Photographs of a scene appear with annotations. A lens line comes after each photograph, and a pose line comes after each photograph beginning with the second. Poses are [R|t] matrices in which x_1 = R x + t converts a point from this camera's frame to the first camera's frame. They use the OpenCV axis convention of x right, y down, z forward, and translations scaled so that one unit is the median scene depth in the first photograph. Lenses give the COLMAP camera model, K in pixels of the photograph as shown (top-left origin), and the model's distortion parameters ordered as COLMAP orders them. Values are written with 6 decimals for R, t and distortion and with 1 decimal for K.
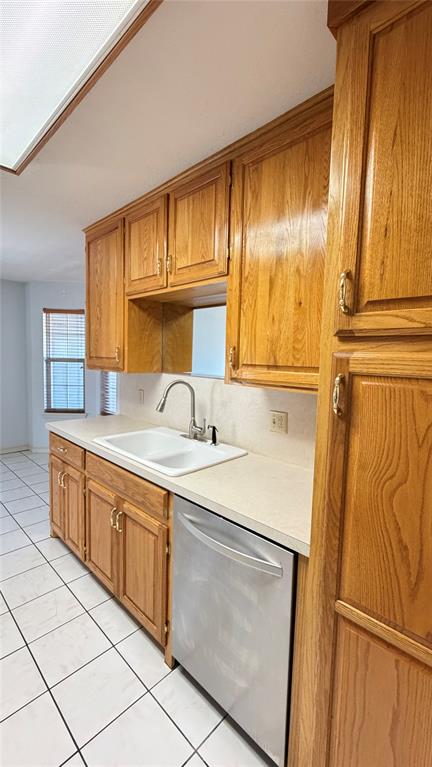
lens RADIAL K [[325.7, 0, 218.1], [0, 325.7, 384.1], [0, 0, 1]] dist [-0.000570, -0.000339]
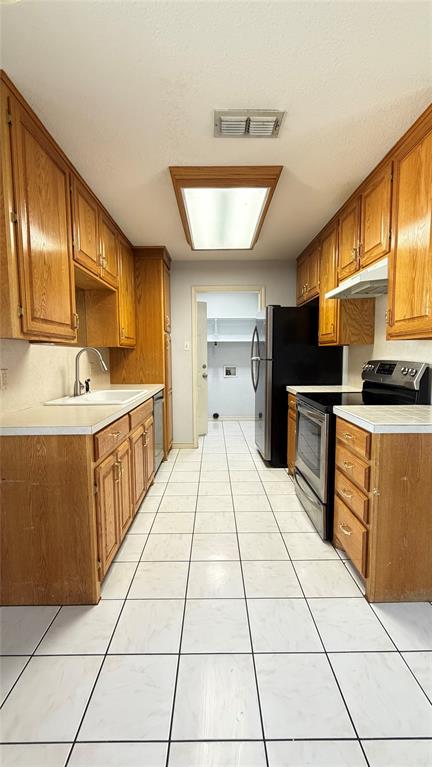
lens RADIAL K [[322.6, 0, 216.7], [0, 322.6, 383.3], [0, 0, 1]] dist [-0.000627, -0.000235]
pose [[-0.700801, -0.085174, 0.708253, -1.620752], [0.048901, 0.984775, 0.166815, -0.070425], [-0.711678, 0.151538, -0.685967, 1.798432]]
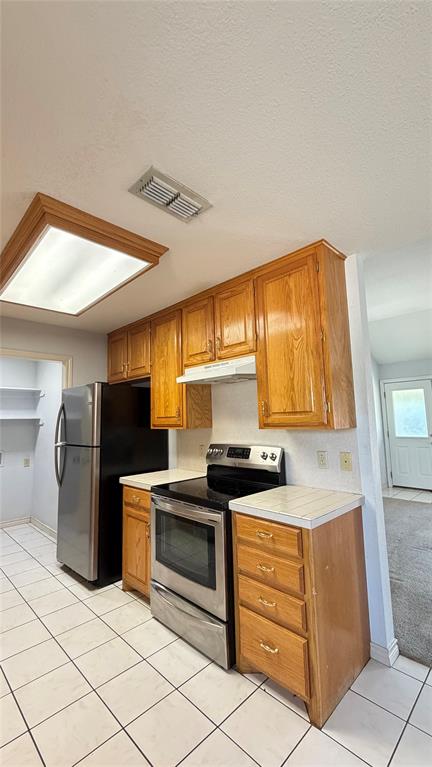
lens RADIAL K [[322.6, 0, 216.7], [0, 322.6, 383.3], [0, 0, 1]] dist [-0.000627, -0.000235]
pose [[-0.999718, -0.001668, 0.023706, -1.074445], [-0.002340, 0.999595, -0.028377, -0.141815], [-0.023649, -0.028424, -0.999316, 1.808734]]
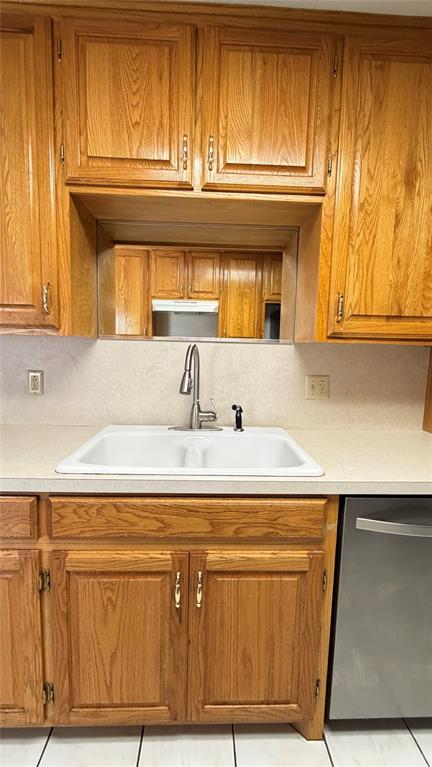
lens RADIAL K [[325.7, 0, 218.1], [0, 325.7, 384.1], [0, 0, 1]] dist [-0.000570, -0.000339]
pose [[0.691946, -0.091033, 0.716187, -0.657390], [0.057441, 0.995815, 0.071079, 0.029303], [-0.719661, -0.008045, 0.694279, 0.595044]]
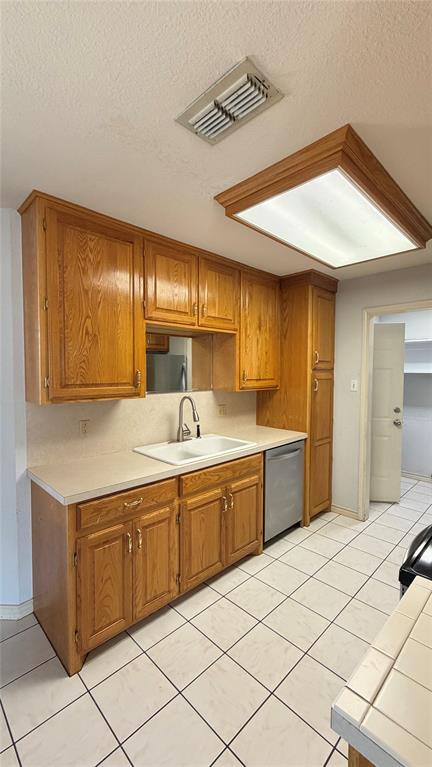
lens RADIAL K [[325.7, 0, 218.1], [0, 325.7, 384.1], [0, 0, 1]] dist [-0.000570, -0.000339]
pose [[0.017222, -0.072477, 0.997221, -1.631811], [0.083801, 0.993965, 0.070793, -0.162978], [-0.996334, 0.082349, 0.023192, 0.993187]]
